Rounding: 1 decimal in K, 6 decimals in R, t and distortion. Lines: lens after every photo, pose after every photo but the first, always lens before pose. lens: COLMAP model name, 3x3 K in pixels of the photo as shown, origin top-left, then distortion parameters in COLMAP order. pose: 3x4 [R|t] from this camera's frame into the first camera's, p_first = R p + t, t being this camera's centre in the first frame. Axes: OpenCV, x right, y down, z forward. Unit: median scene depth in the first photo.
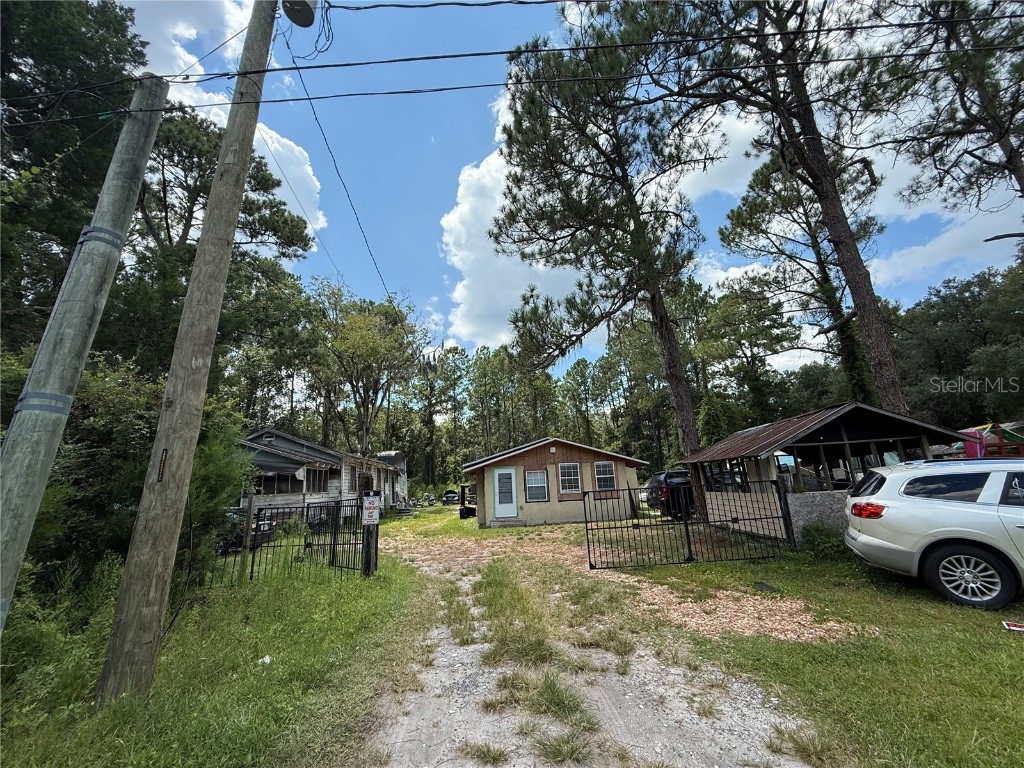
lens RADIAL K [[407.4, 0, 509.2], [0, 407.4, 383.8], [0, 0, 1]] dist [0.000416, 0.000001]
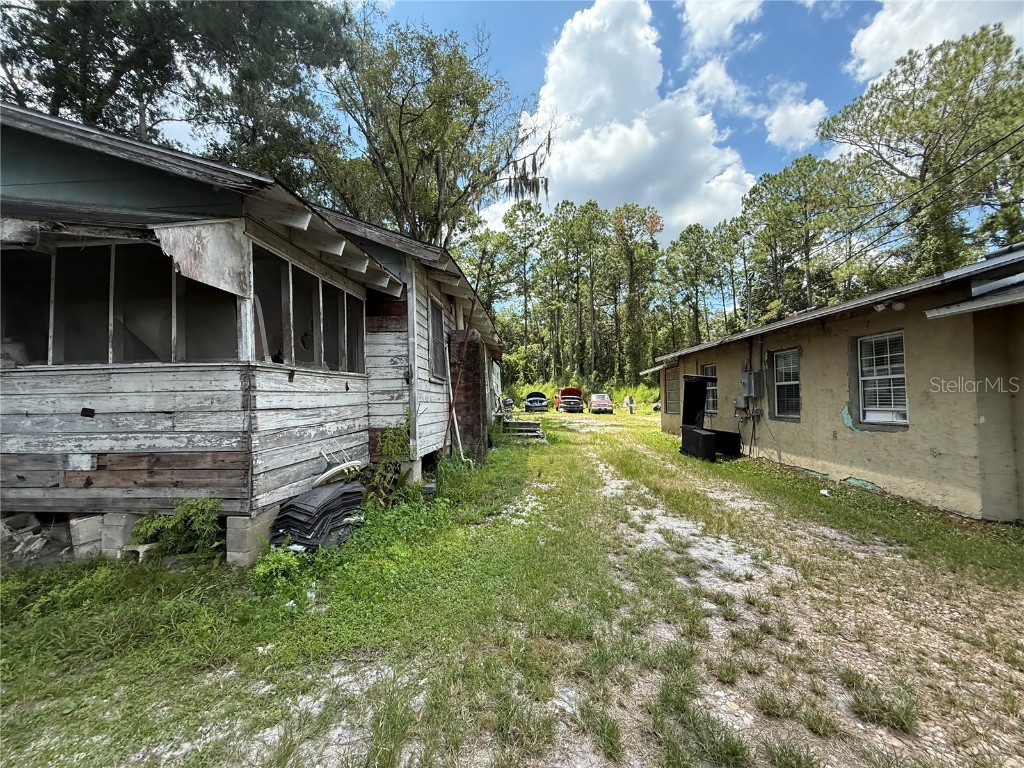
lens RADIAL K [[407.4, 0, 515.6], [0, 407.4, 377.1], [0, 0, 1]] dist [0.000416, 0.000001]
pose [[0.997788, 0.029990, -0.059326, -0.395776], [-0.016985, 0.977844, 0.208647, 0.253524], [0.064269, -0.207178, 0.976190, 0.891405]]
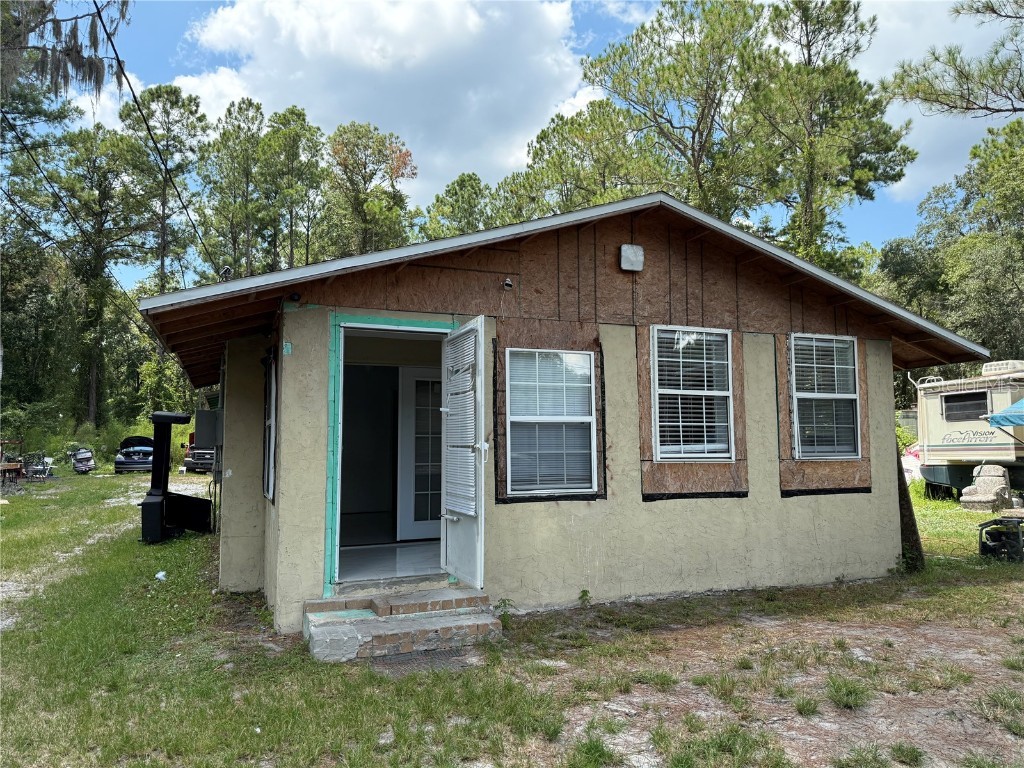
lens RADIAL K [[717.8, 0, 517.6], [0, 717.8, 389.8], [0, 0, 1]] dist [0.017700, -0.034245]
pose [[0.946147, 0.063004, 0.317547, -0.067471], [-0.117176, 0.981022, 0.154488, 0.199970], [-0.301788, -0.183377, 0.935573, 0.741669]]
